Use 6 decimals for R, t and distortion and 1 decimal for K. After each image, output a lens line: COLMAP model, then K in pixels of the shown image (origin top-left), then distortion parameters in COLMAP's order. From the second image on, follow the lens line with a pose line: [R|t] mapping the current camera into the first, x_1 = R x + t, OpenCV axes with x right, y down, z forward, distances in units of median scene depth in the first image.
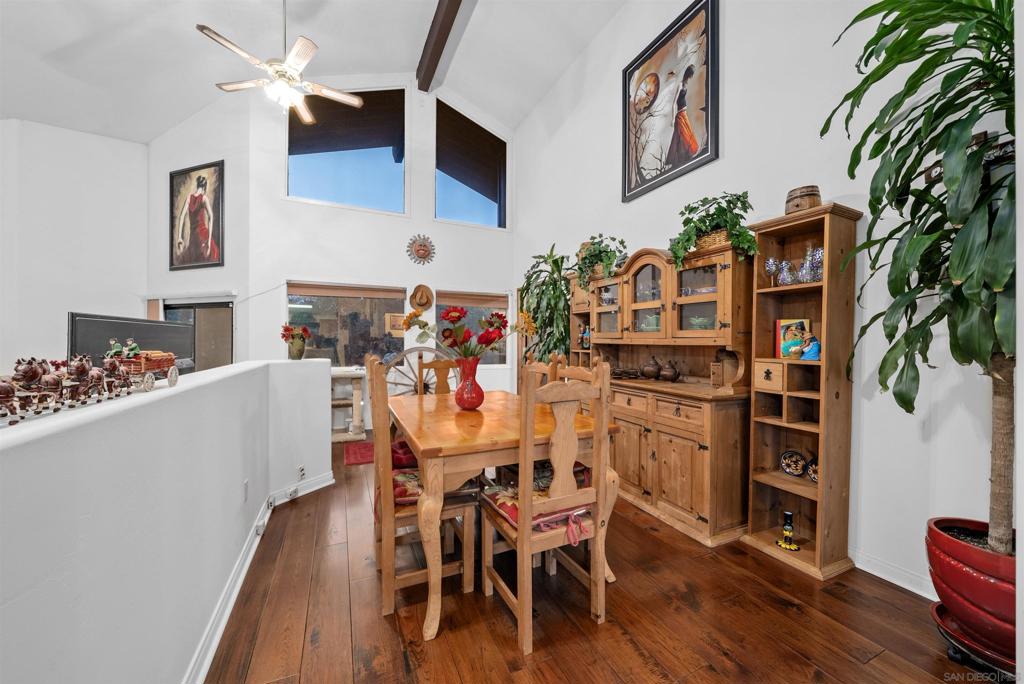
lens RADIAL K [[370.0, 0, 512.0], [0, 370.0, 342.0], [0, 0, 1]] dist [-0.001858, -0.000087]
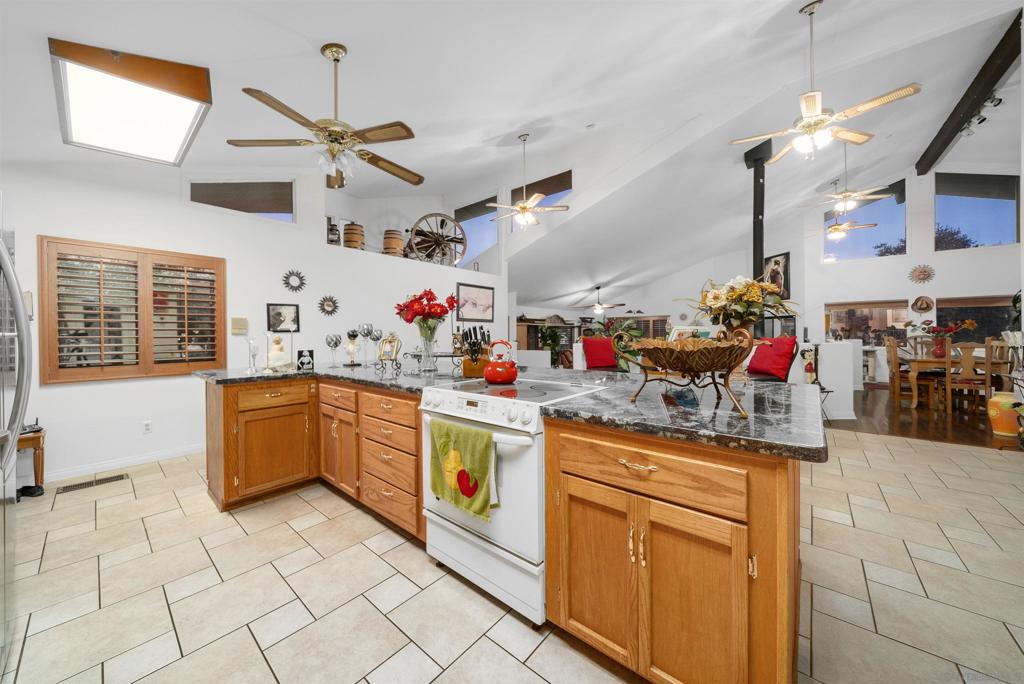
lens RADIAL K [[356.0, 0, 506.3], [0, 356.0, 335.6], [0, 0, 1]] dist [-0.002193, -0.000240]
pose [[0.417772, -0.003184, -0.908547, 0.566264], [0.006006, 0.999982, -0.000742, 0.006327], [0.908532, -0.005146, 0.417783, -1.812470]]
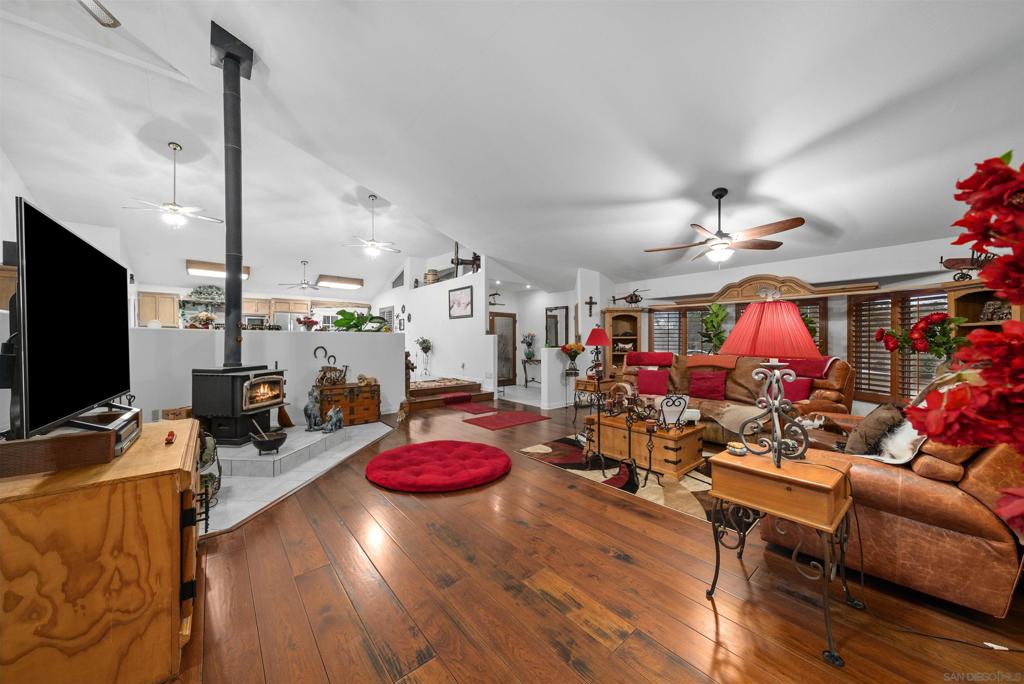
lens RADIAL K [[352.4, 0, 509.4], [0, 352.4, 343.0], [0, 0, 1]] dist [-0.006409, 0.000221]
pose [[-0.964779, -0.000396, -0.263062, -0.908065], [-0.001888, 0.999984, 0.005420, 0.077394], [0.263055, 0.005726, -0.964764, 1.074403]]
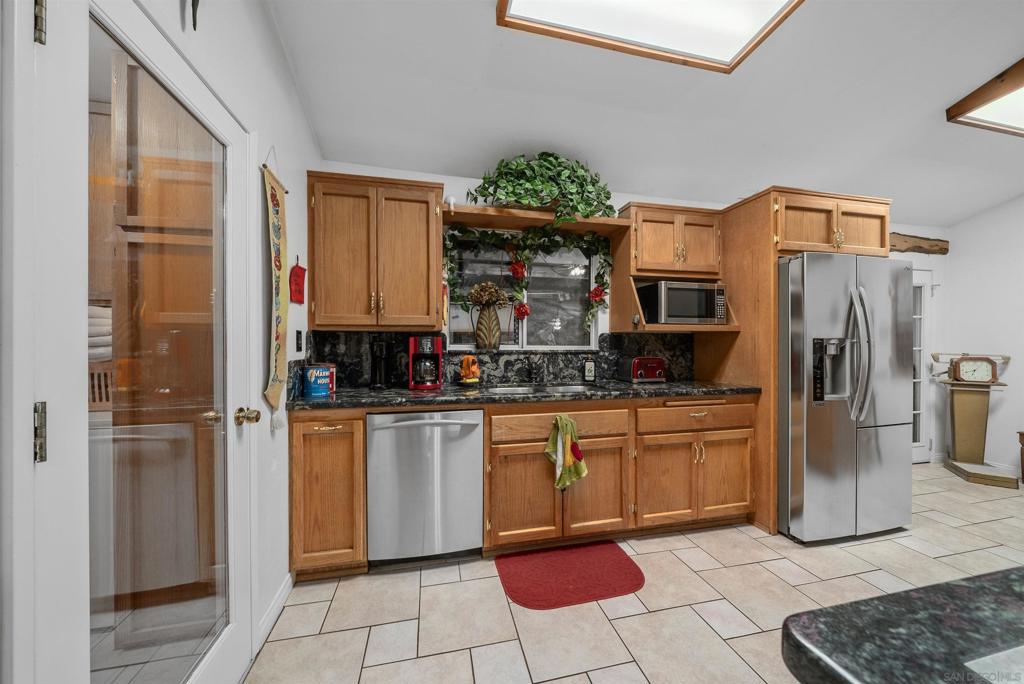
lens RADIAL K [[352.4, 0, 509.4], [0, 352.4, 343.0], [0, 0, 1]] dist [-0.006409, 0.000221]
pose [[-0.979250, -0.002850, 0.202634, 0.496808], [-0.002924, 0.999996, -0.000063, 0.006998], [-0.202633, -0.000654, -0.979255, -1.427424]]
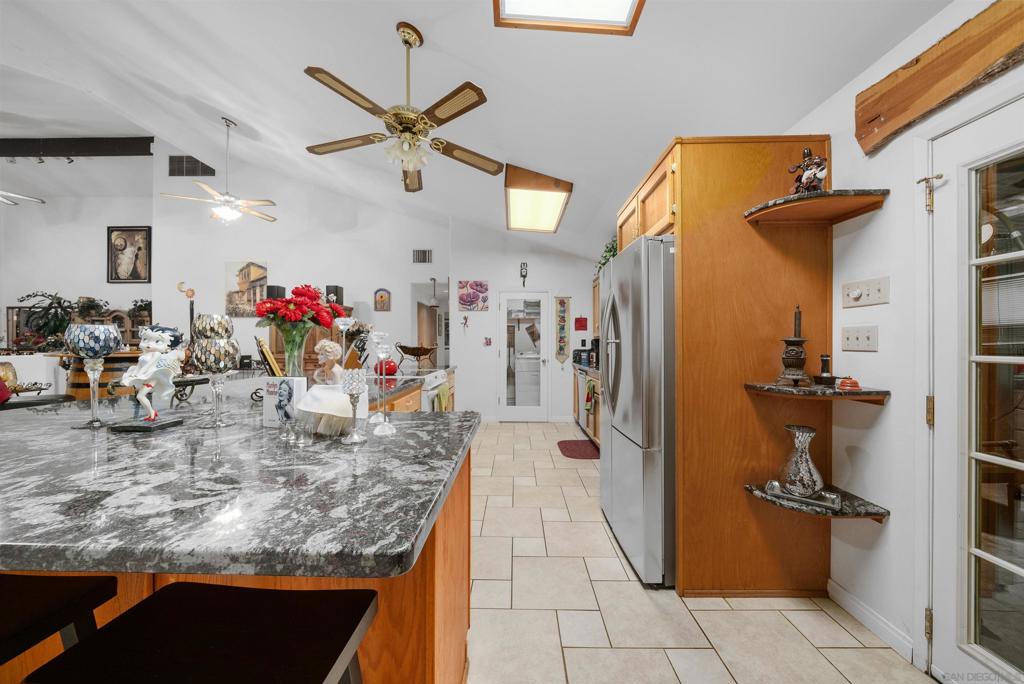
lens RADIAL K [[352.4, 0, 509.4], [0, 352.4, 343.0], [0, 0, 1]] dist [-0.006409, 0.000221]
pose [[0.435106, -0.000425, 0.900379, -0.577194], [0.001166, 0.999999, -0.000091, 0.004590], [-0.900379, 0.001090, 0.435106, -2.223284]]
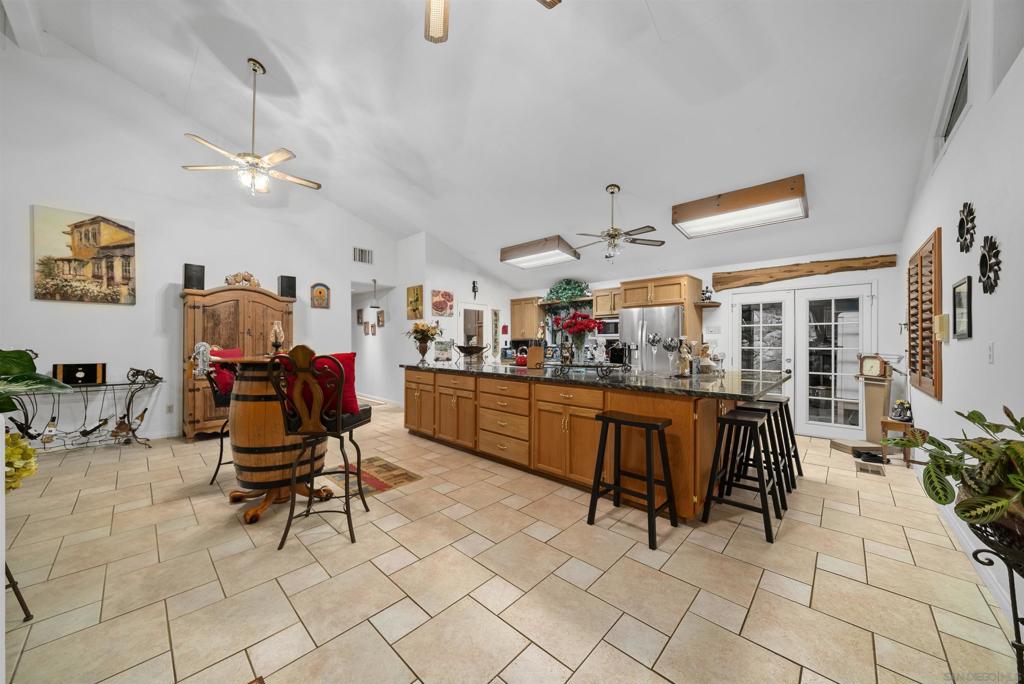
lens RADIAL K [[356.6, 0, 508.7], [0, 356.6, 341.5], [0, 0, 1]] dist [-0.002898, -0.000171]
pose [[-0.369888, 0.001406, 0.929075, -1.082498], [0.000312, 0.999999, -0.001389, -0.002565], [-0.929076, -0.000224, -0.369888, -1.087035]]
